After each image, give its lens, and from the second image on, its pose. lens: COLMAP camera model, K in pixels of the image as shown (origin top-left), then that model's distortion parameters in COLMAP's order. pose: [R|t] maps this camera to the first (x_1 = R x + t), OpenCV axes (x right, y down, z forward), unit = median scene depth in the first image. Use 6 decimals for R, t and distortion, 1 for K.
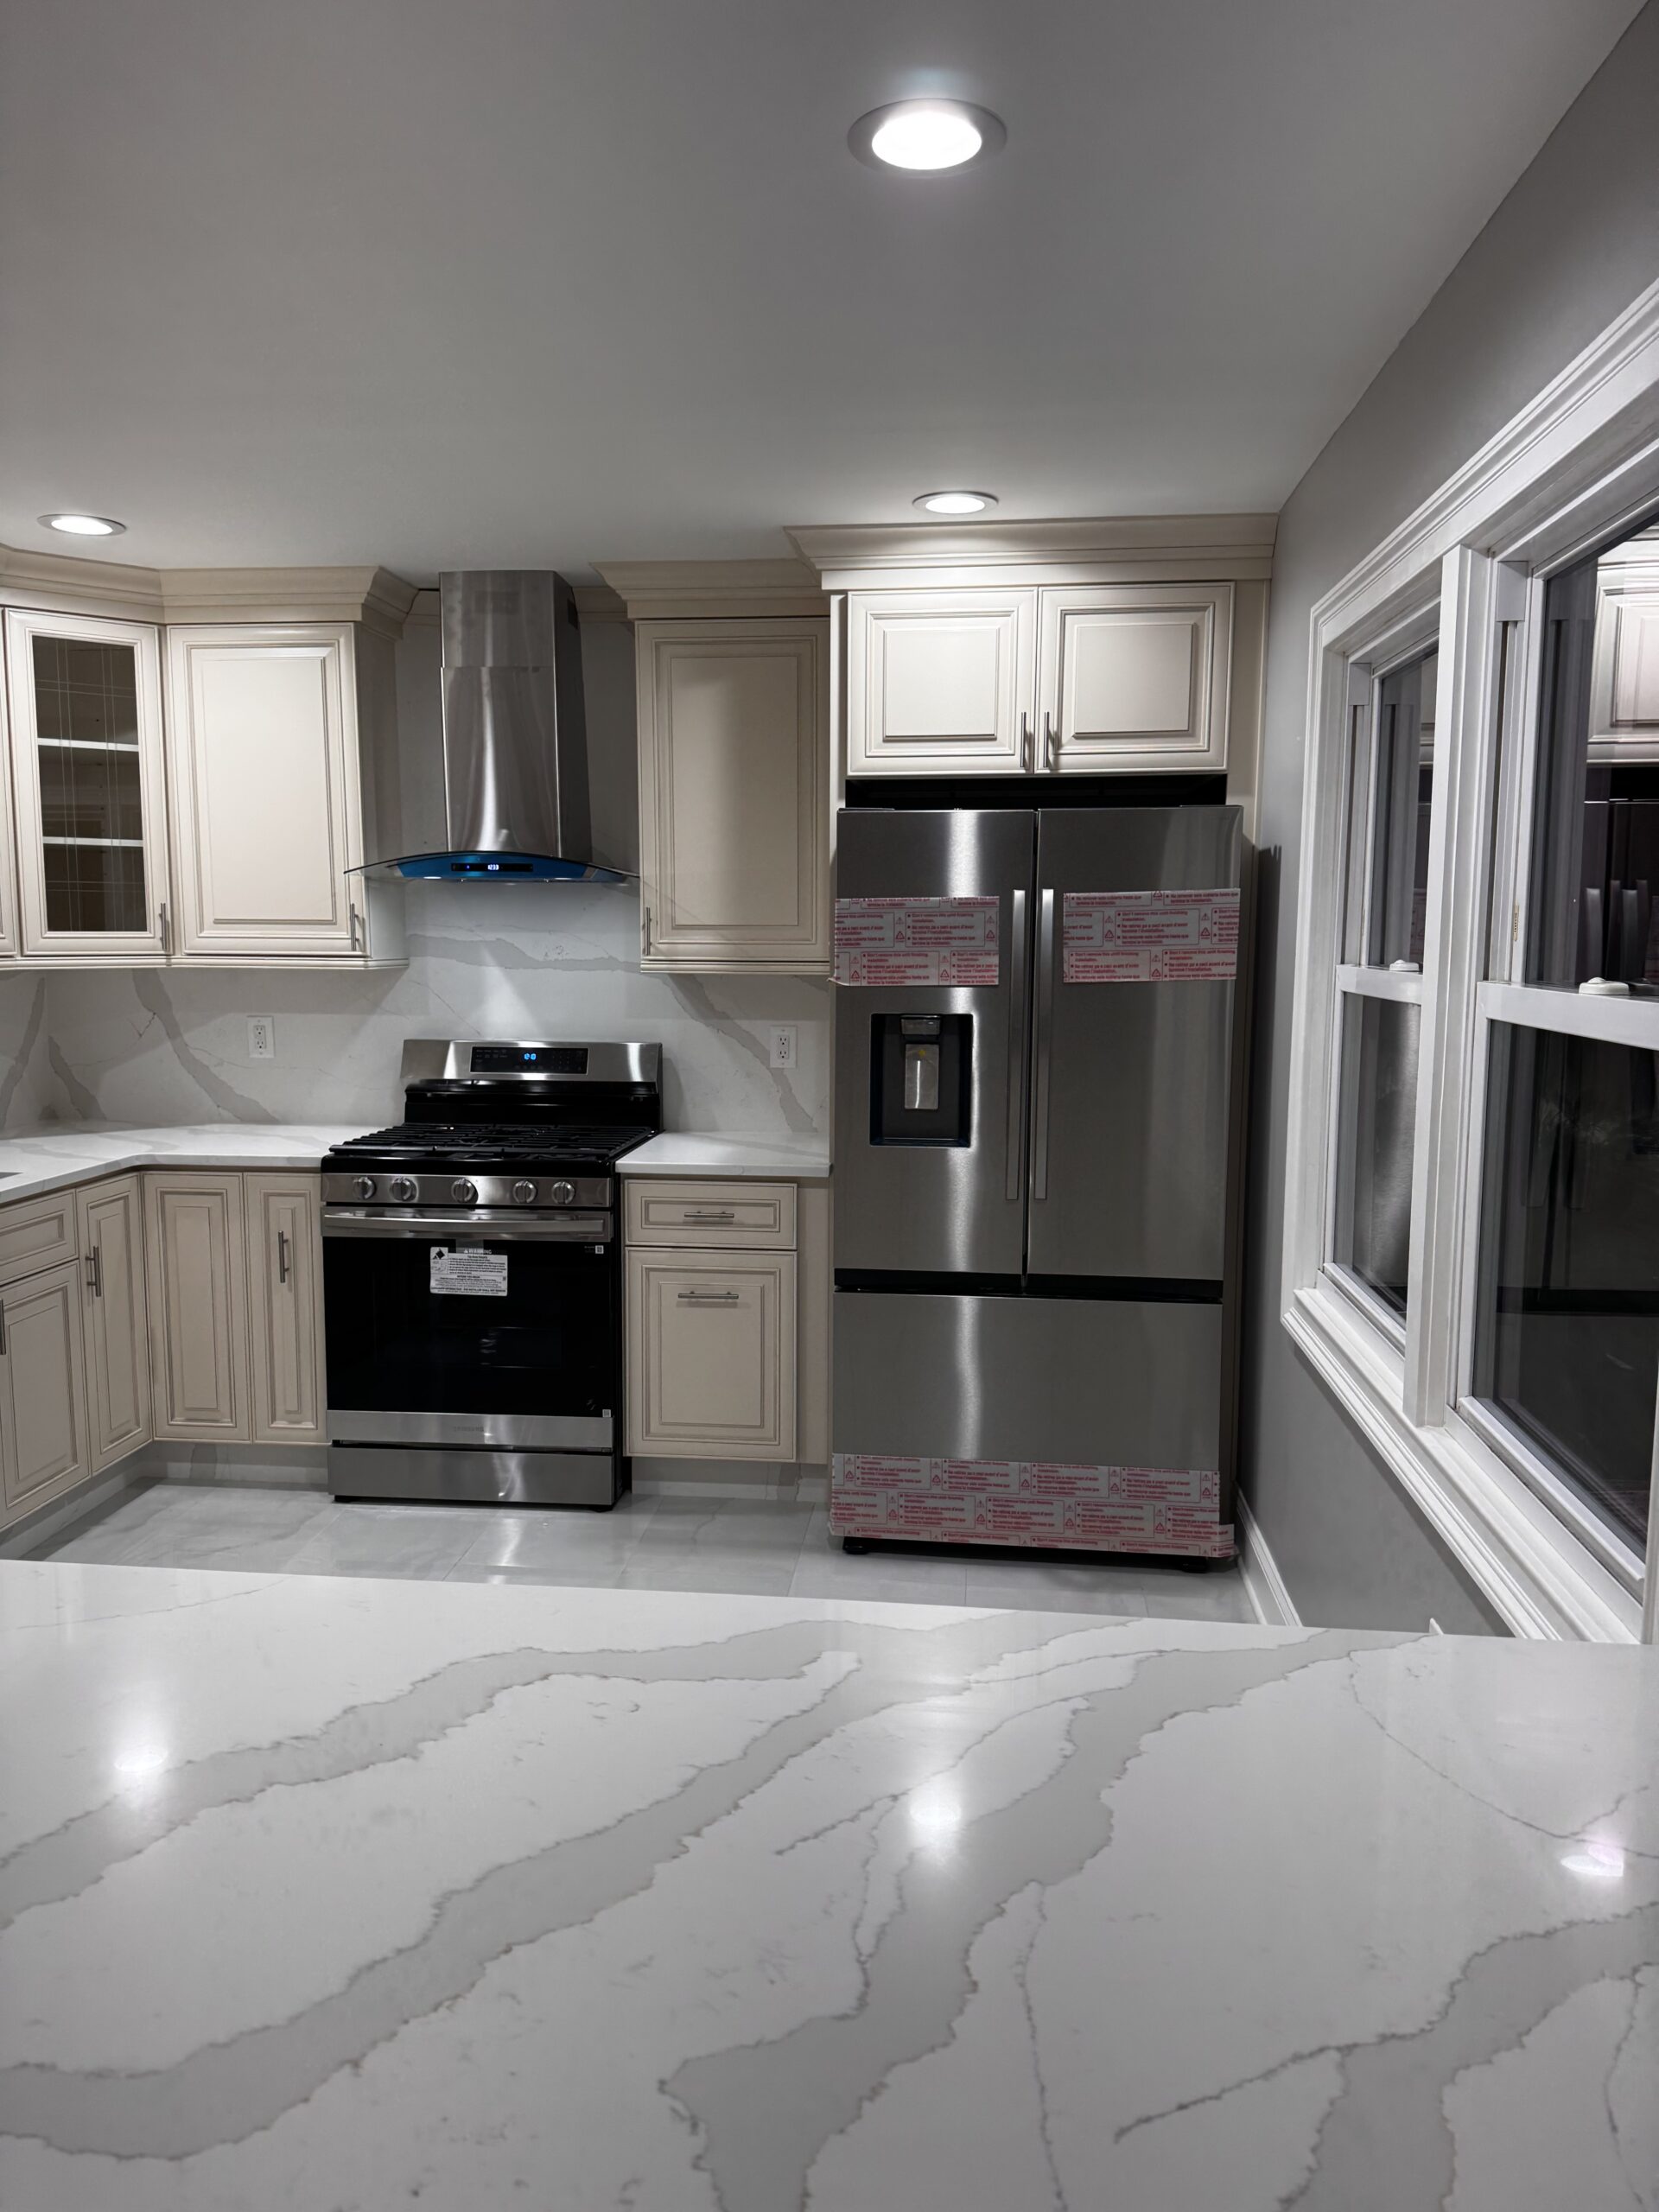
lens RADIAL K [[1552.0, 0, 836.5], [0, 1552.0, 1114.0], [0, 0, 1]] dist [0.015069, -0.000586]
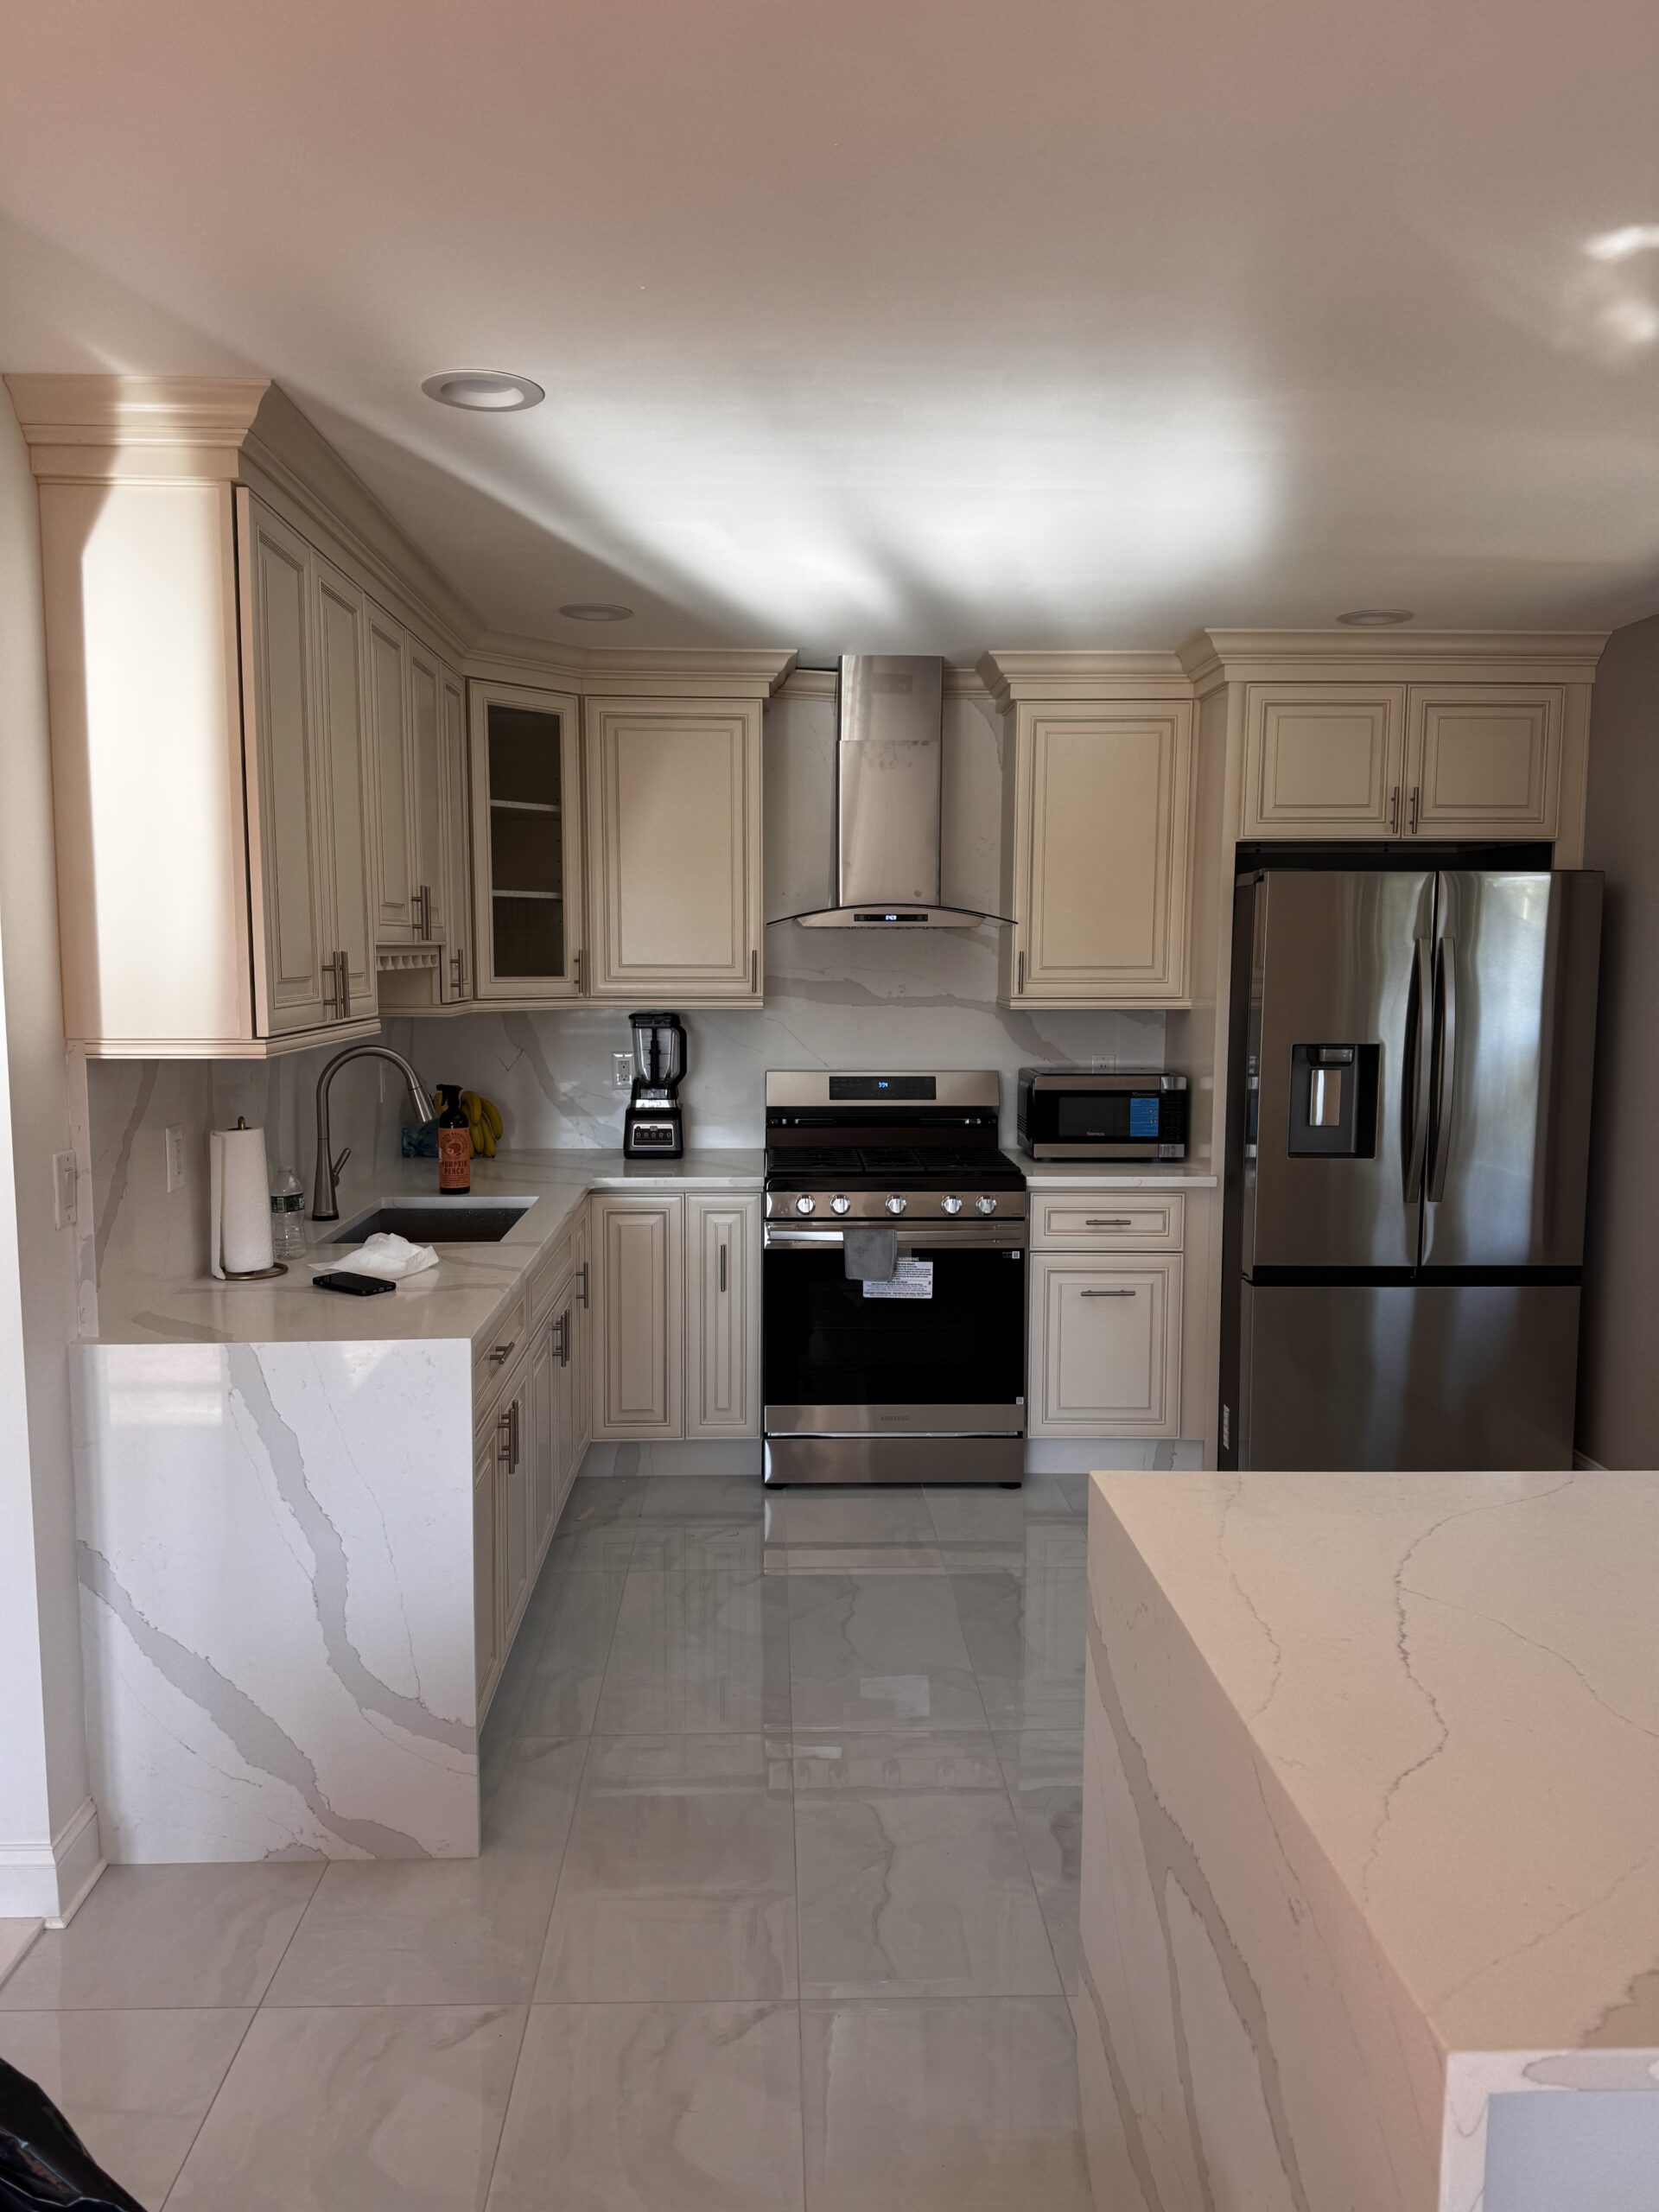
lens RADIAL K [[1552.0, 0, 820.2], [0, 1552.0, 1100.5], [0, 0, 1]] dist [0.015069, -0.000586]
pose [[0.994417, -0.014898, 0.104467, -0.404856], [0.017226, 0.999622, -0.021418, -0.003159], [-0.104108, 0.023098, 0.994298, -0.109755]]
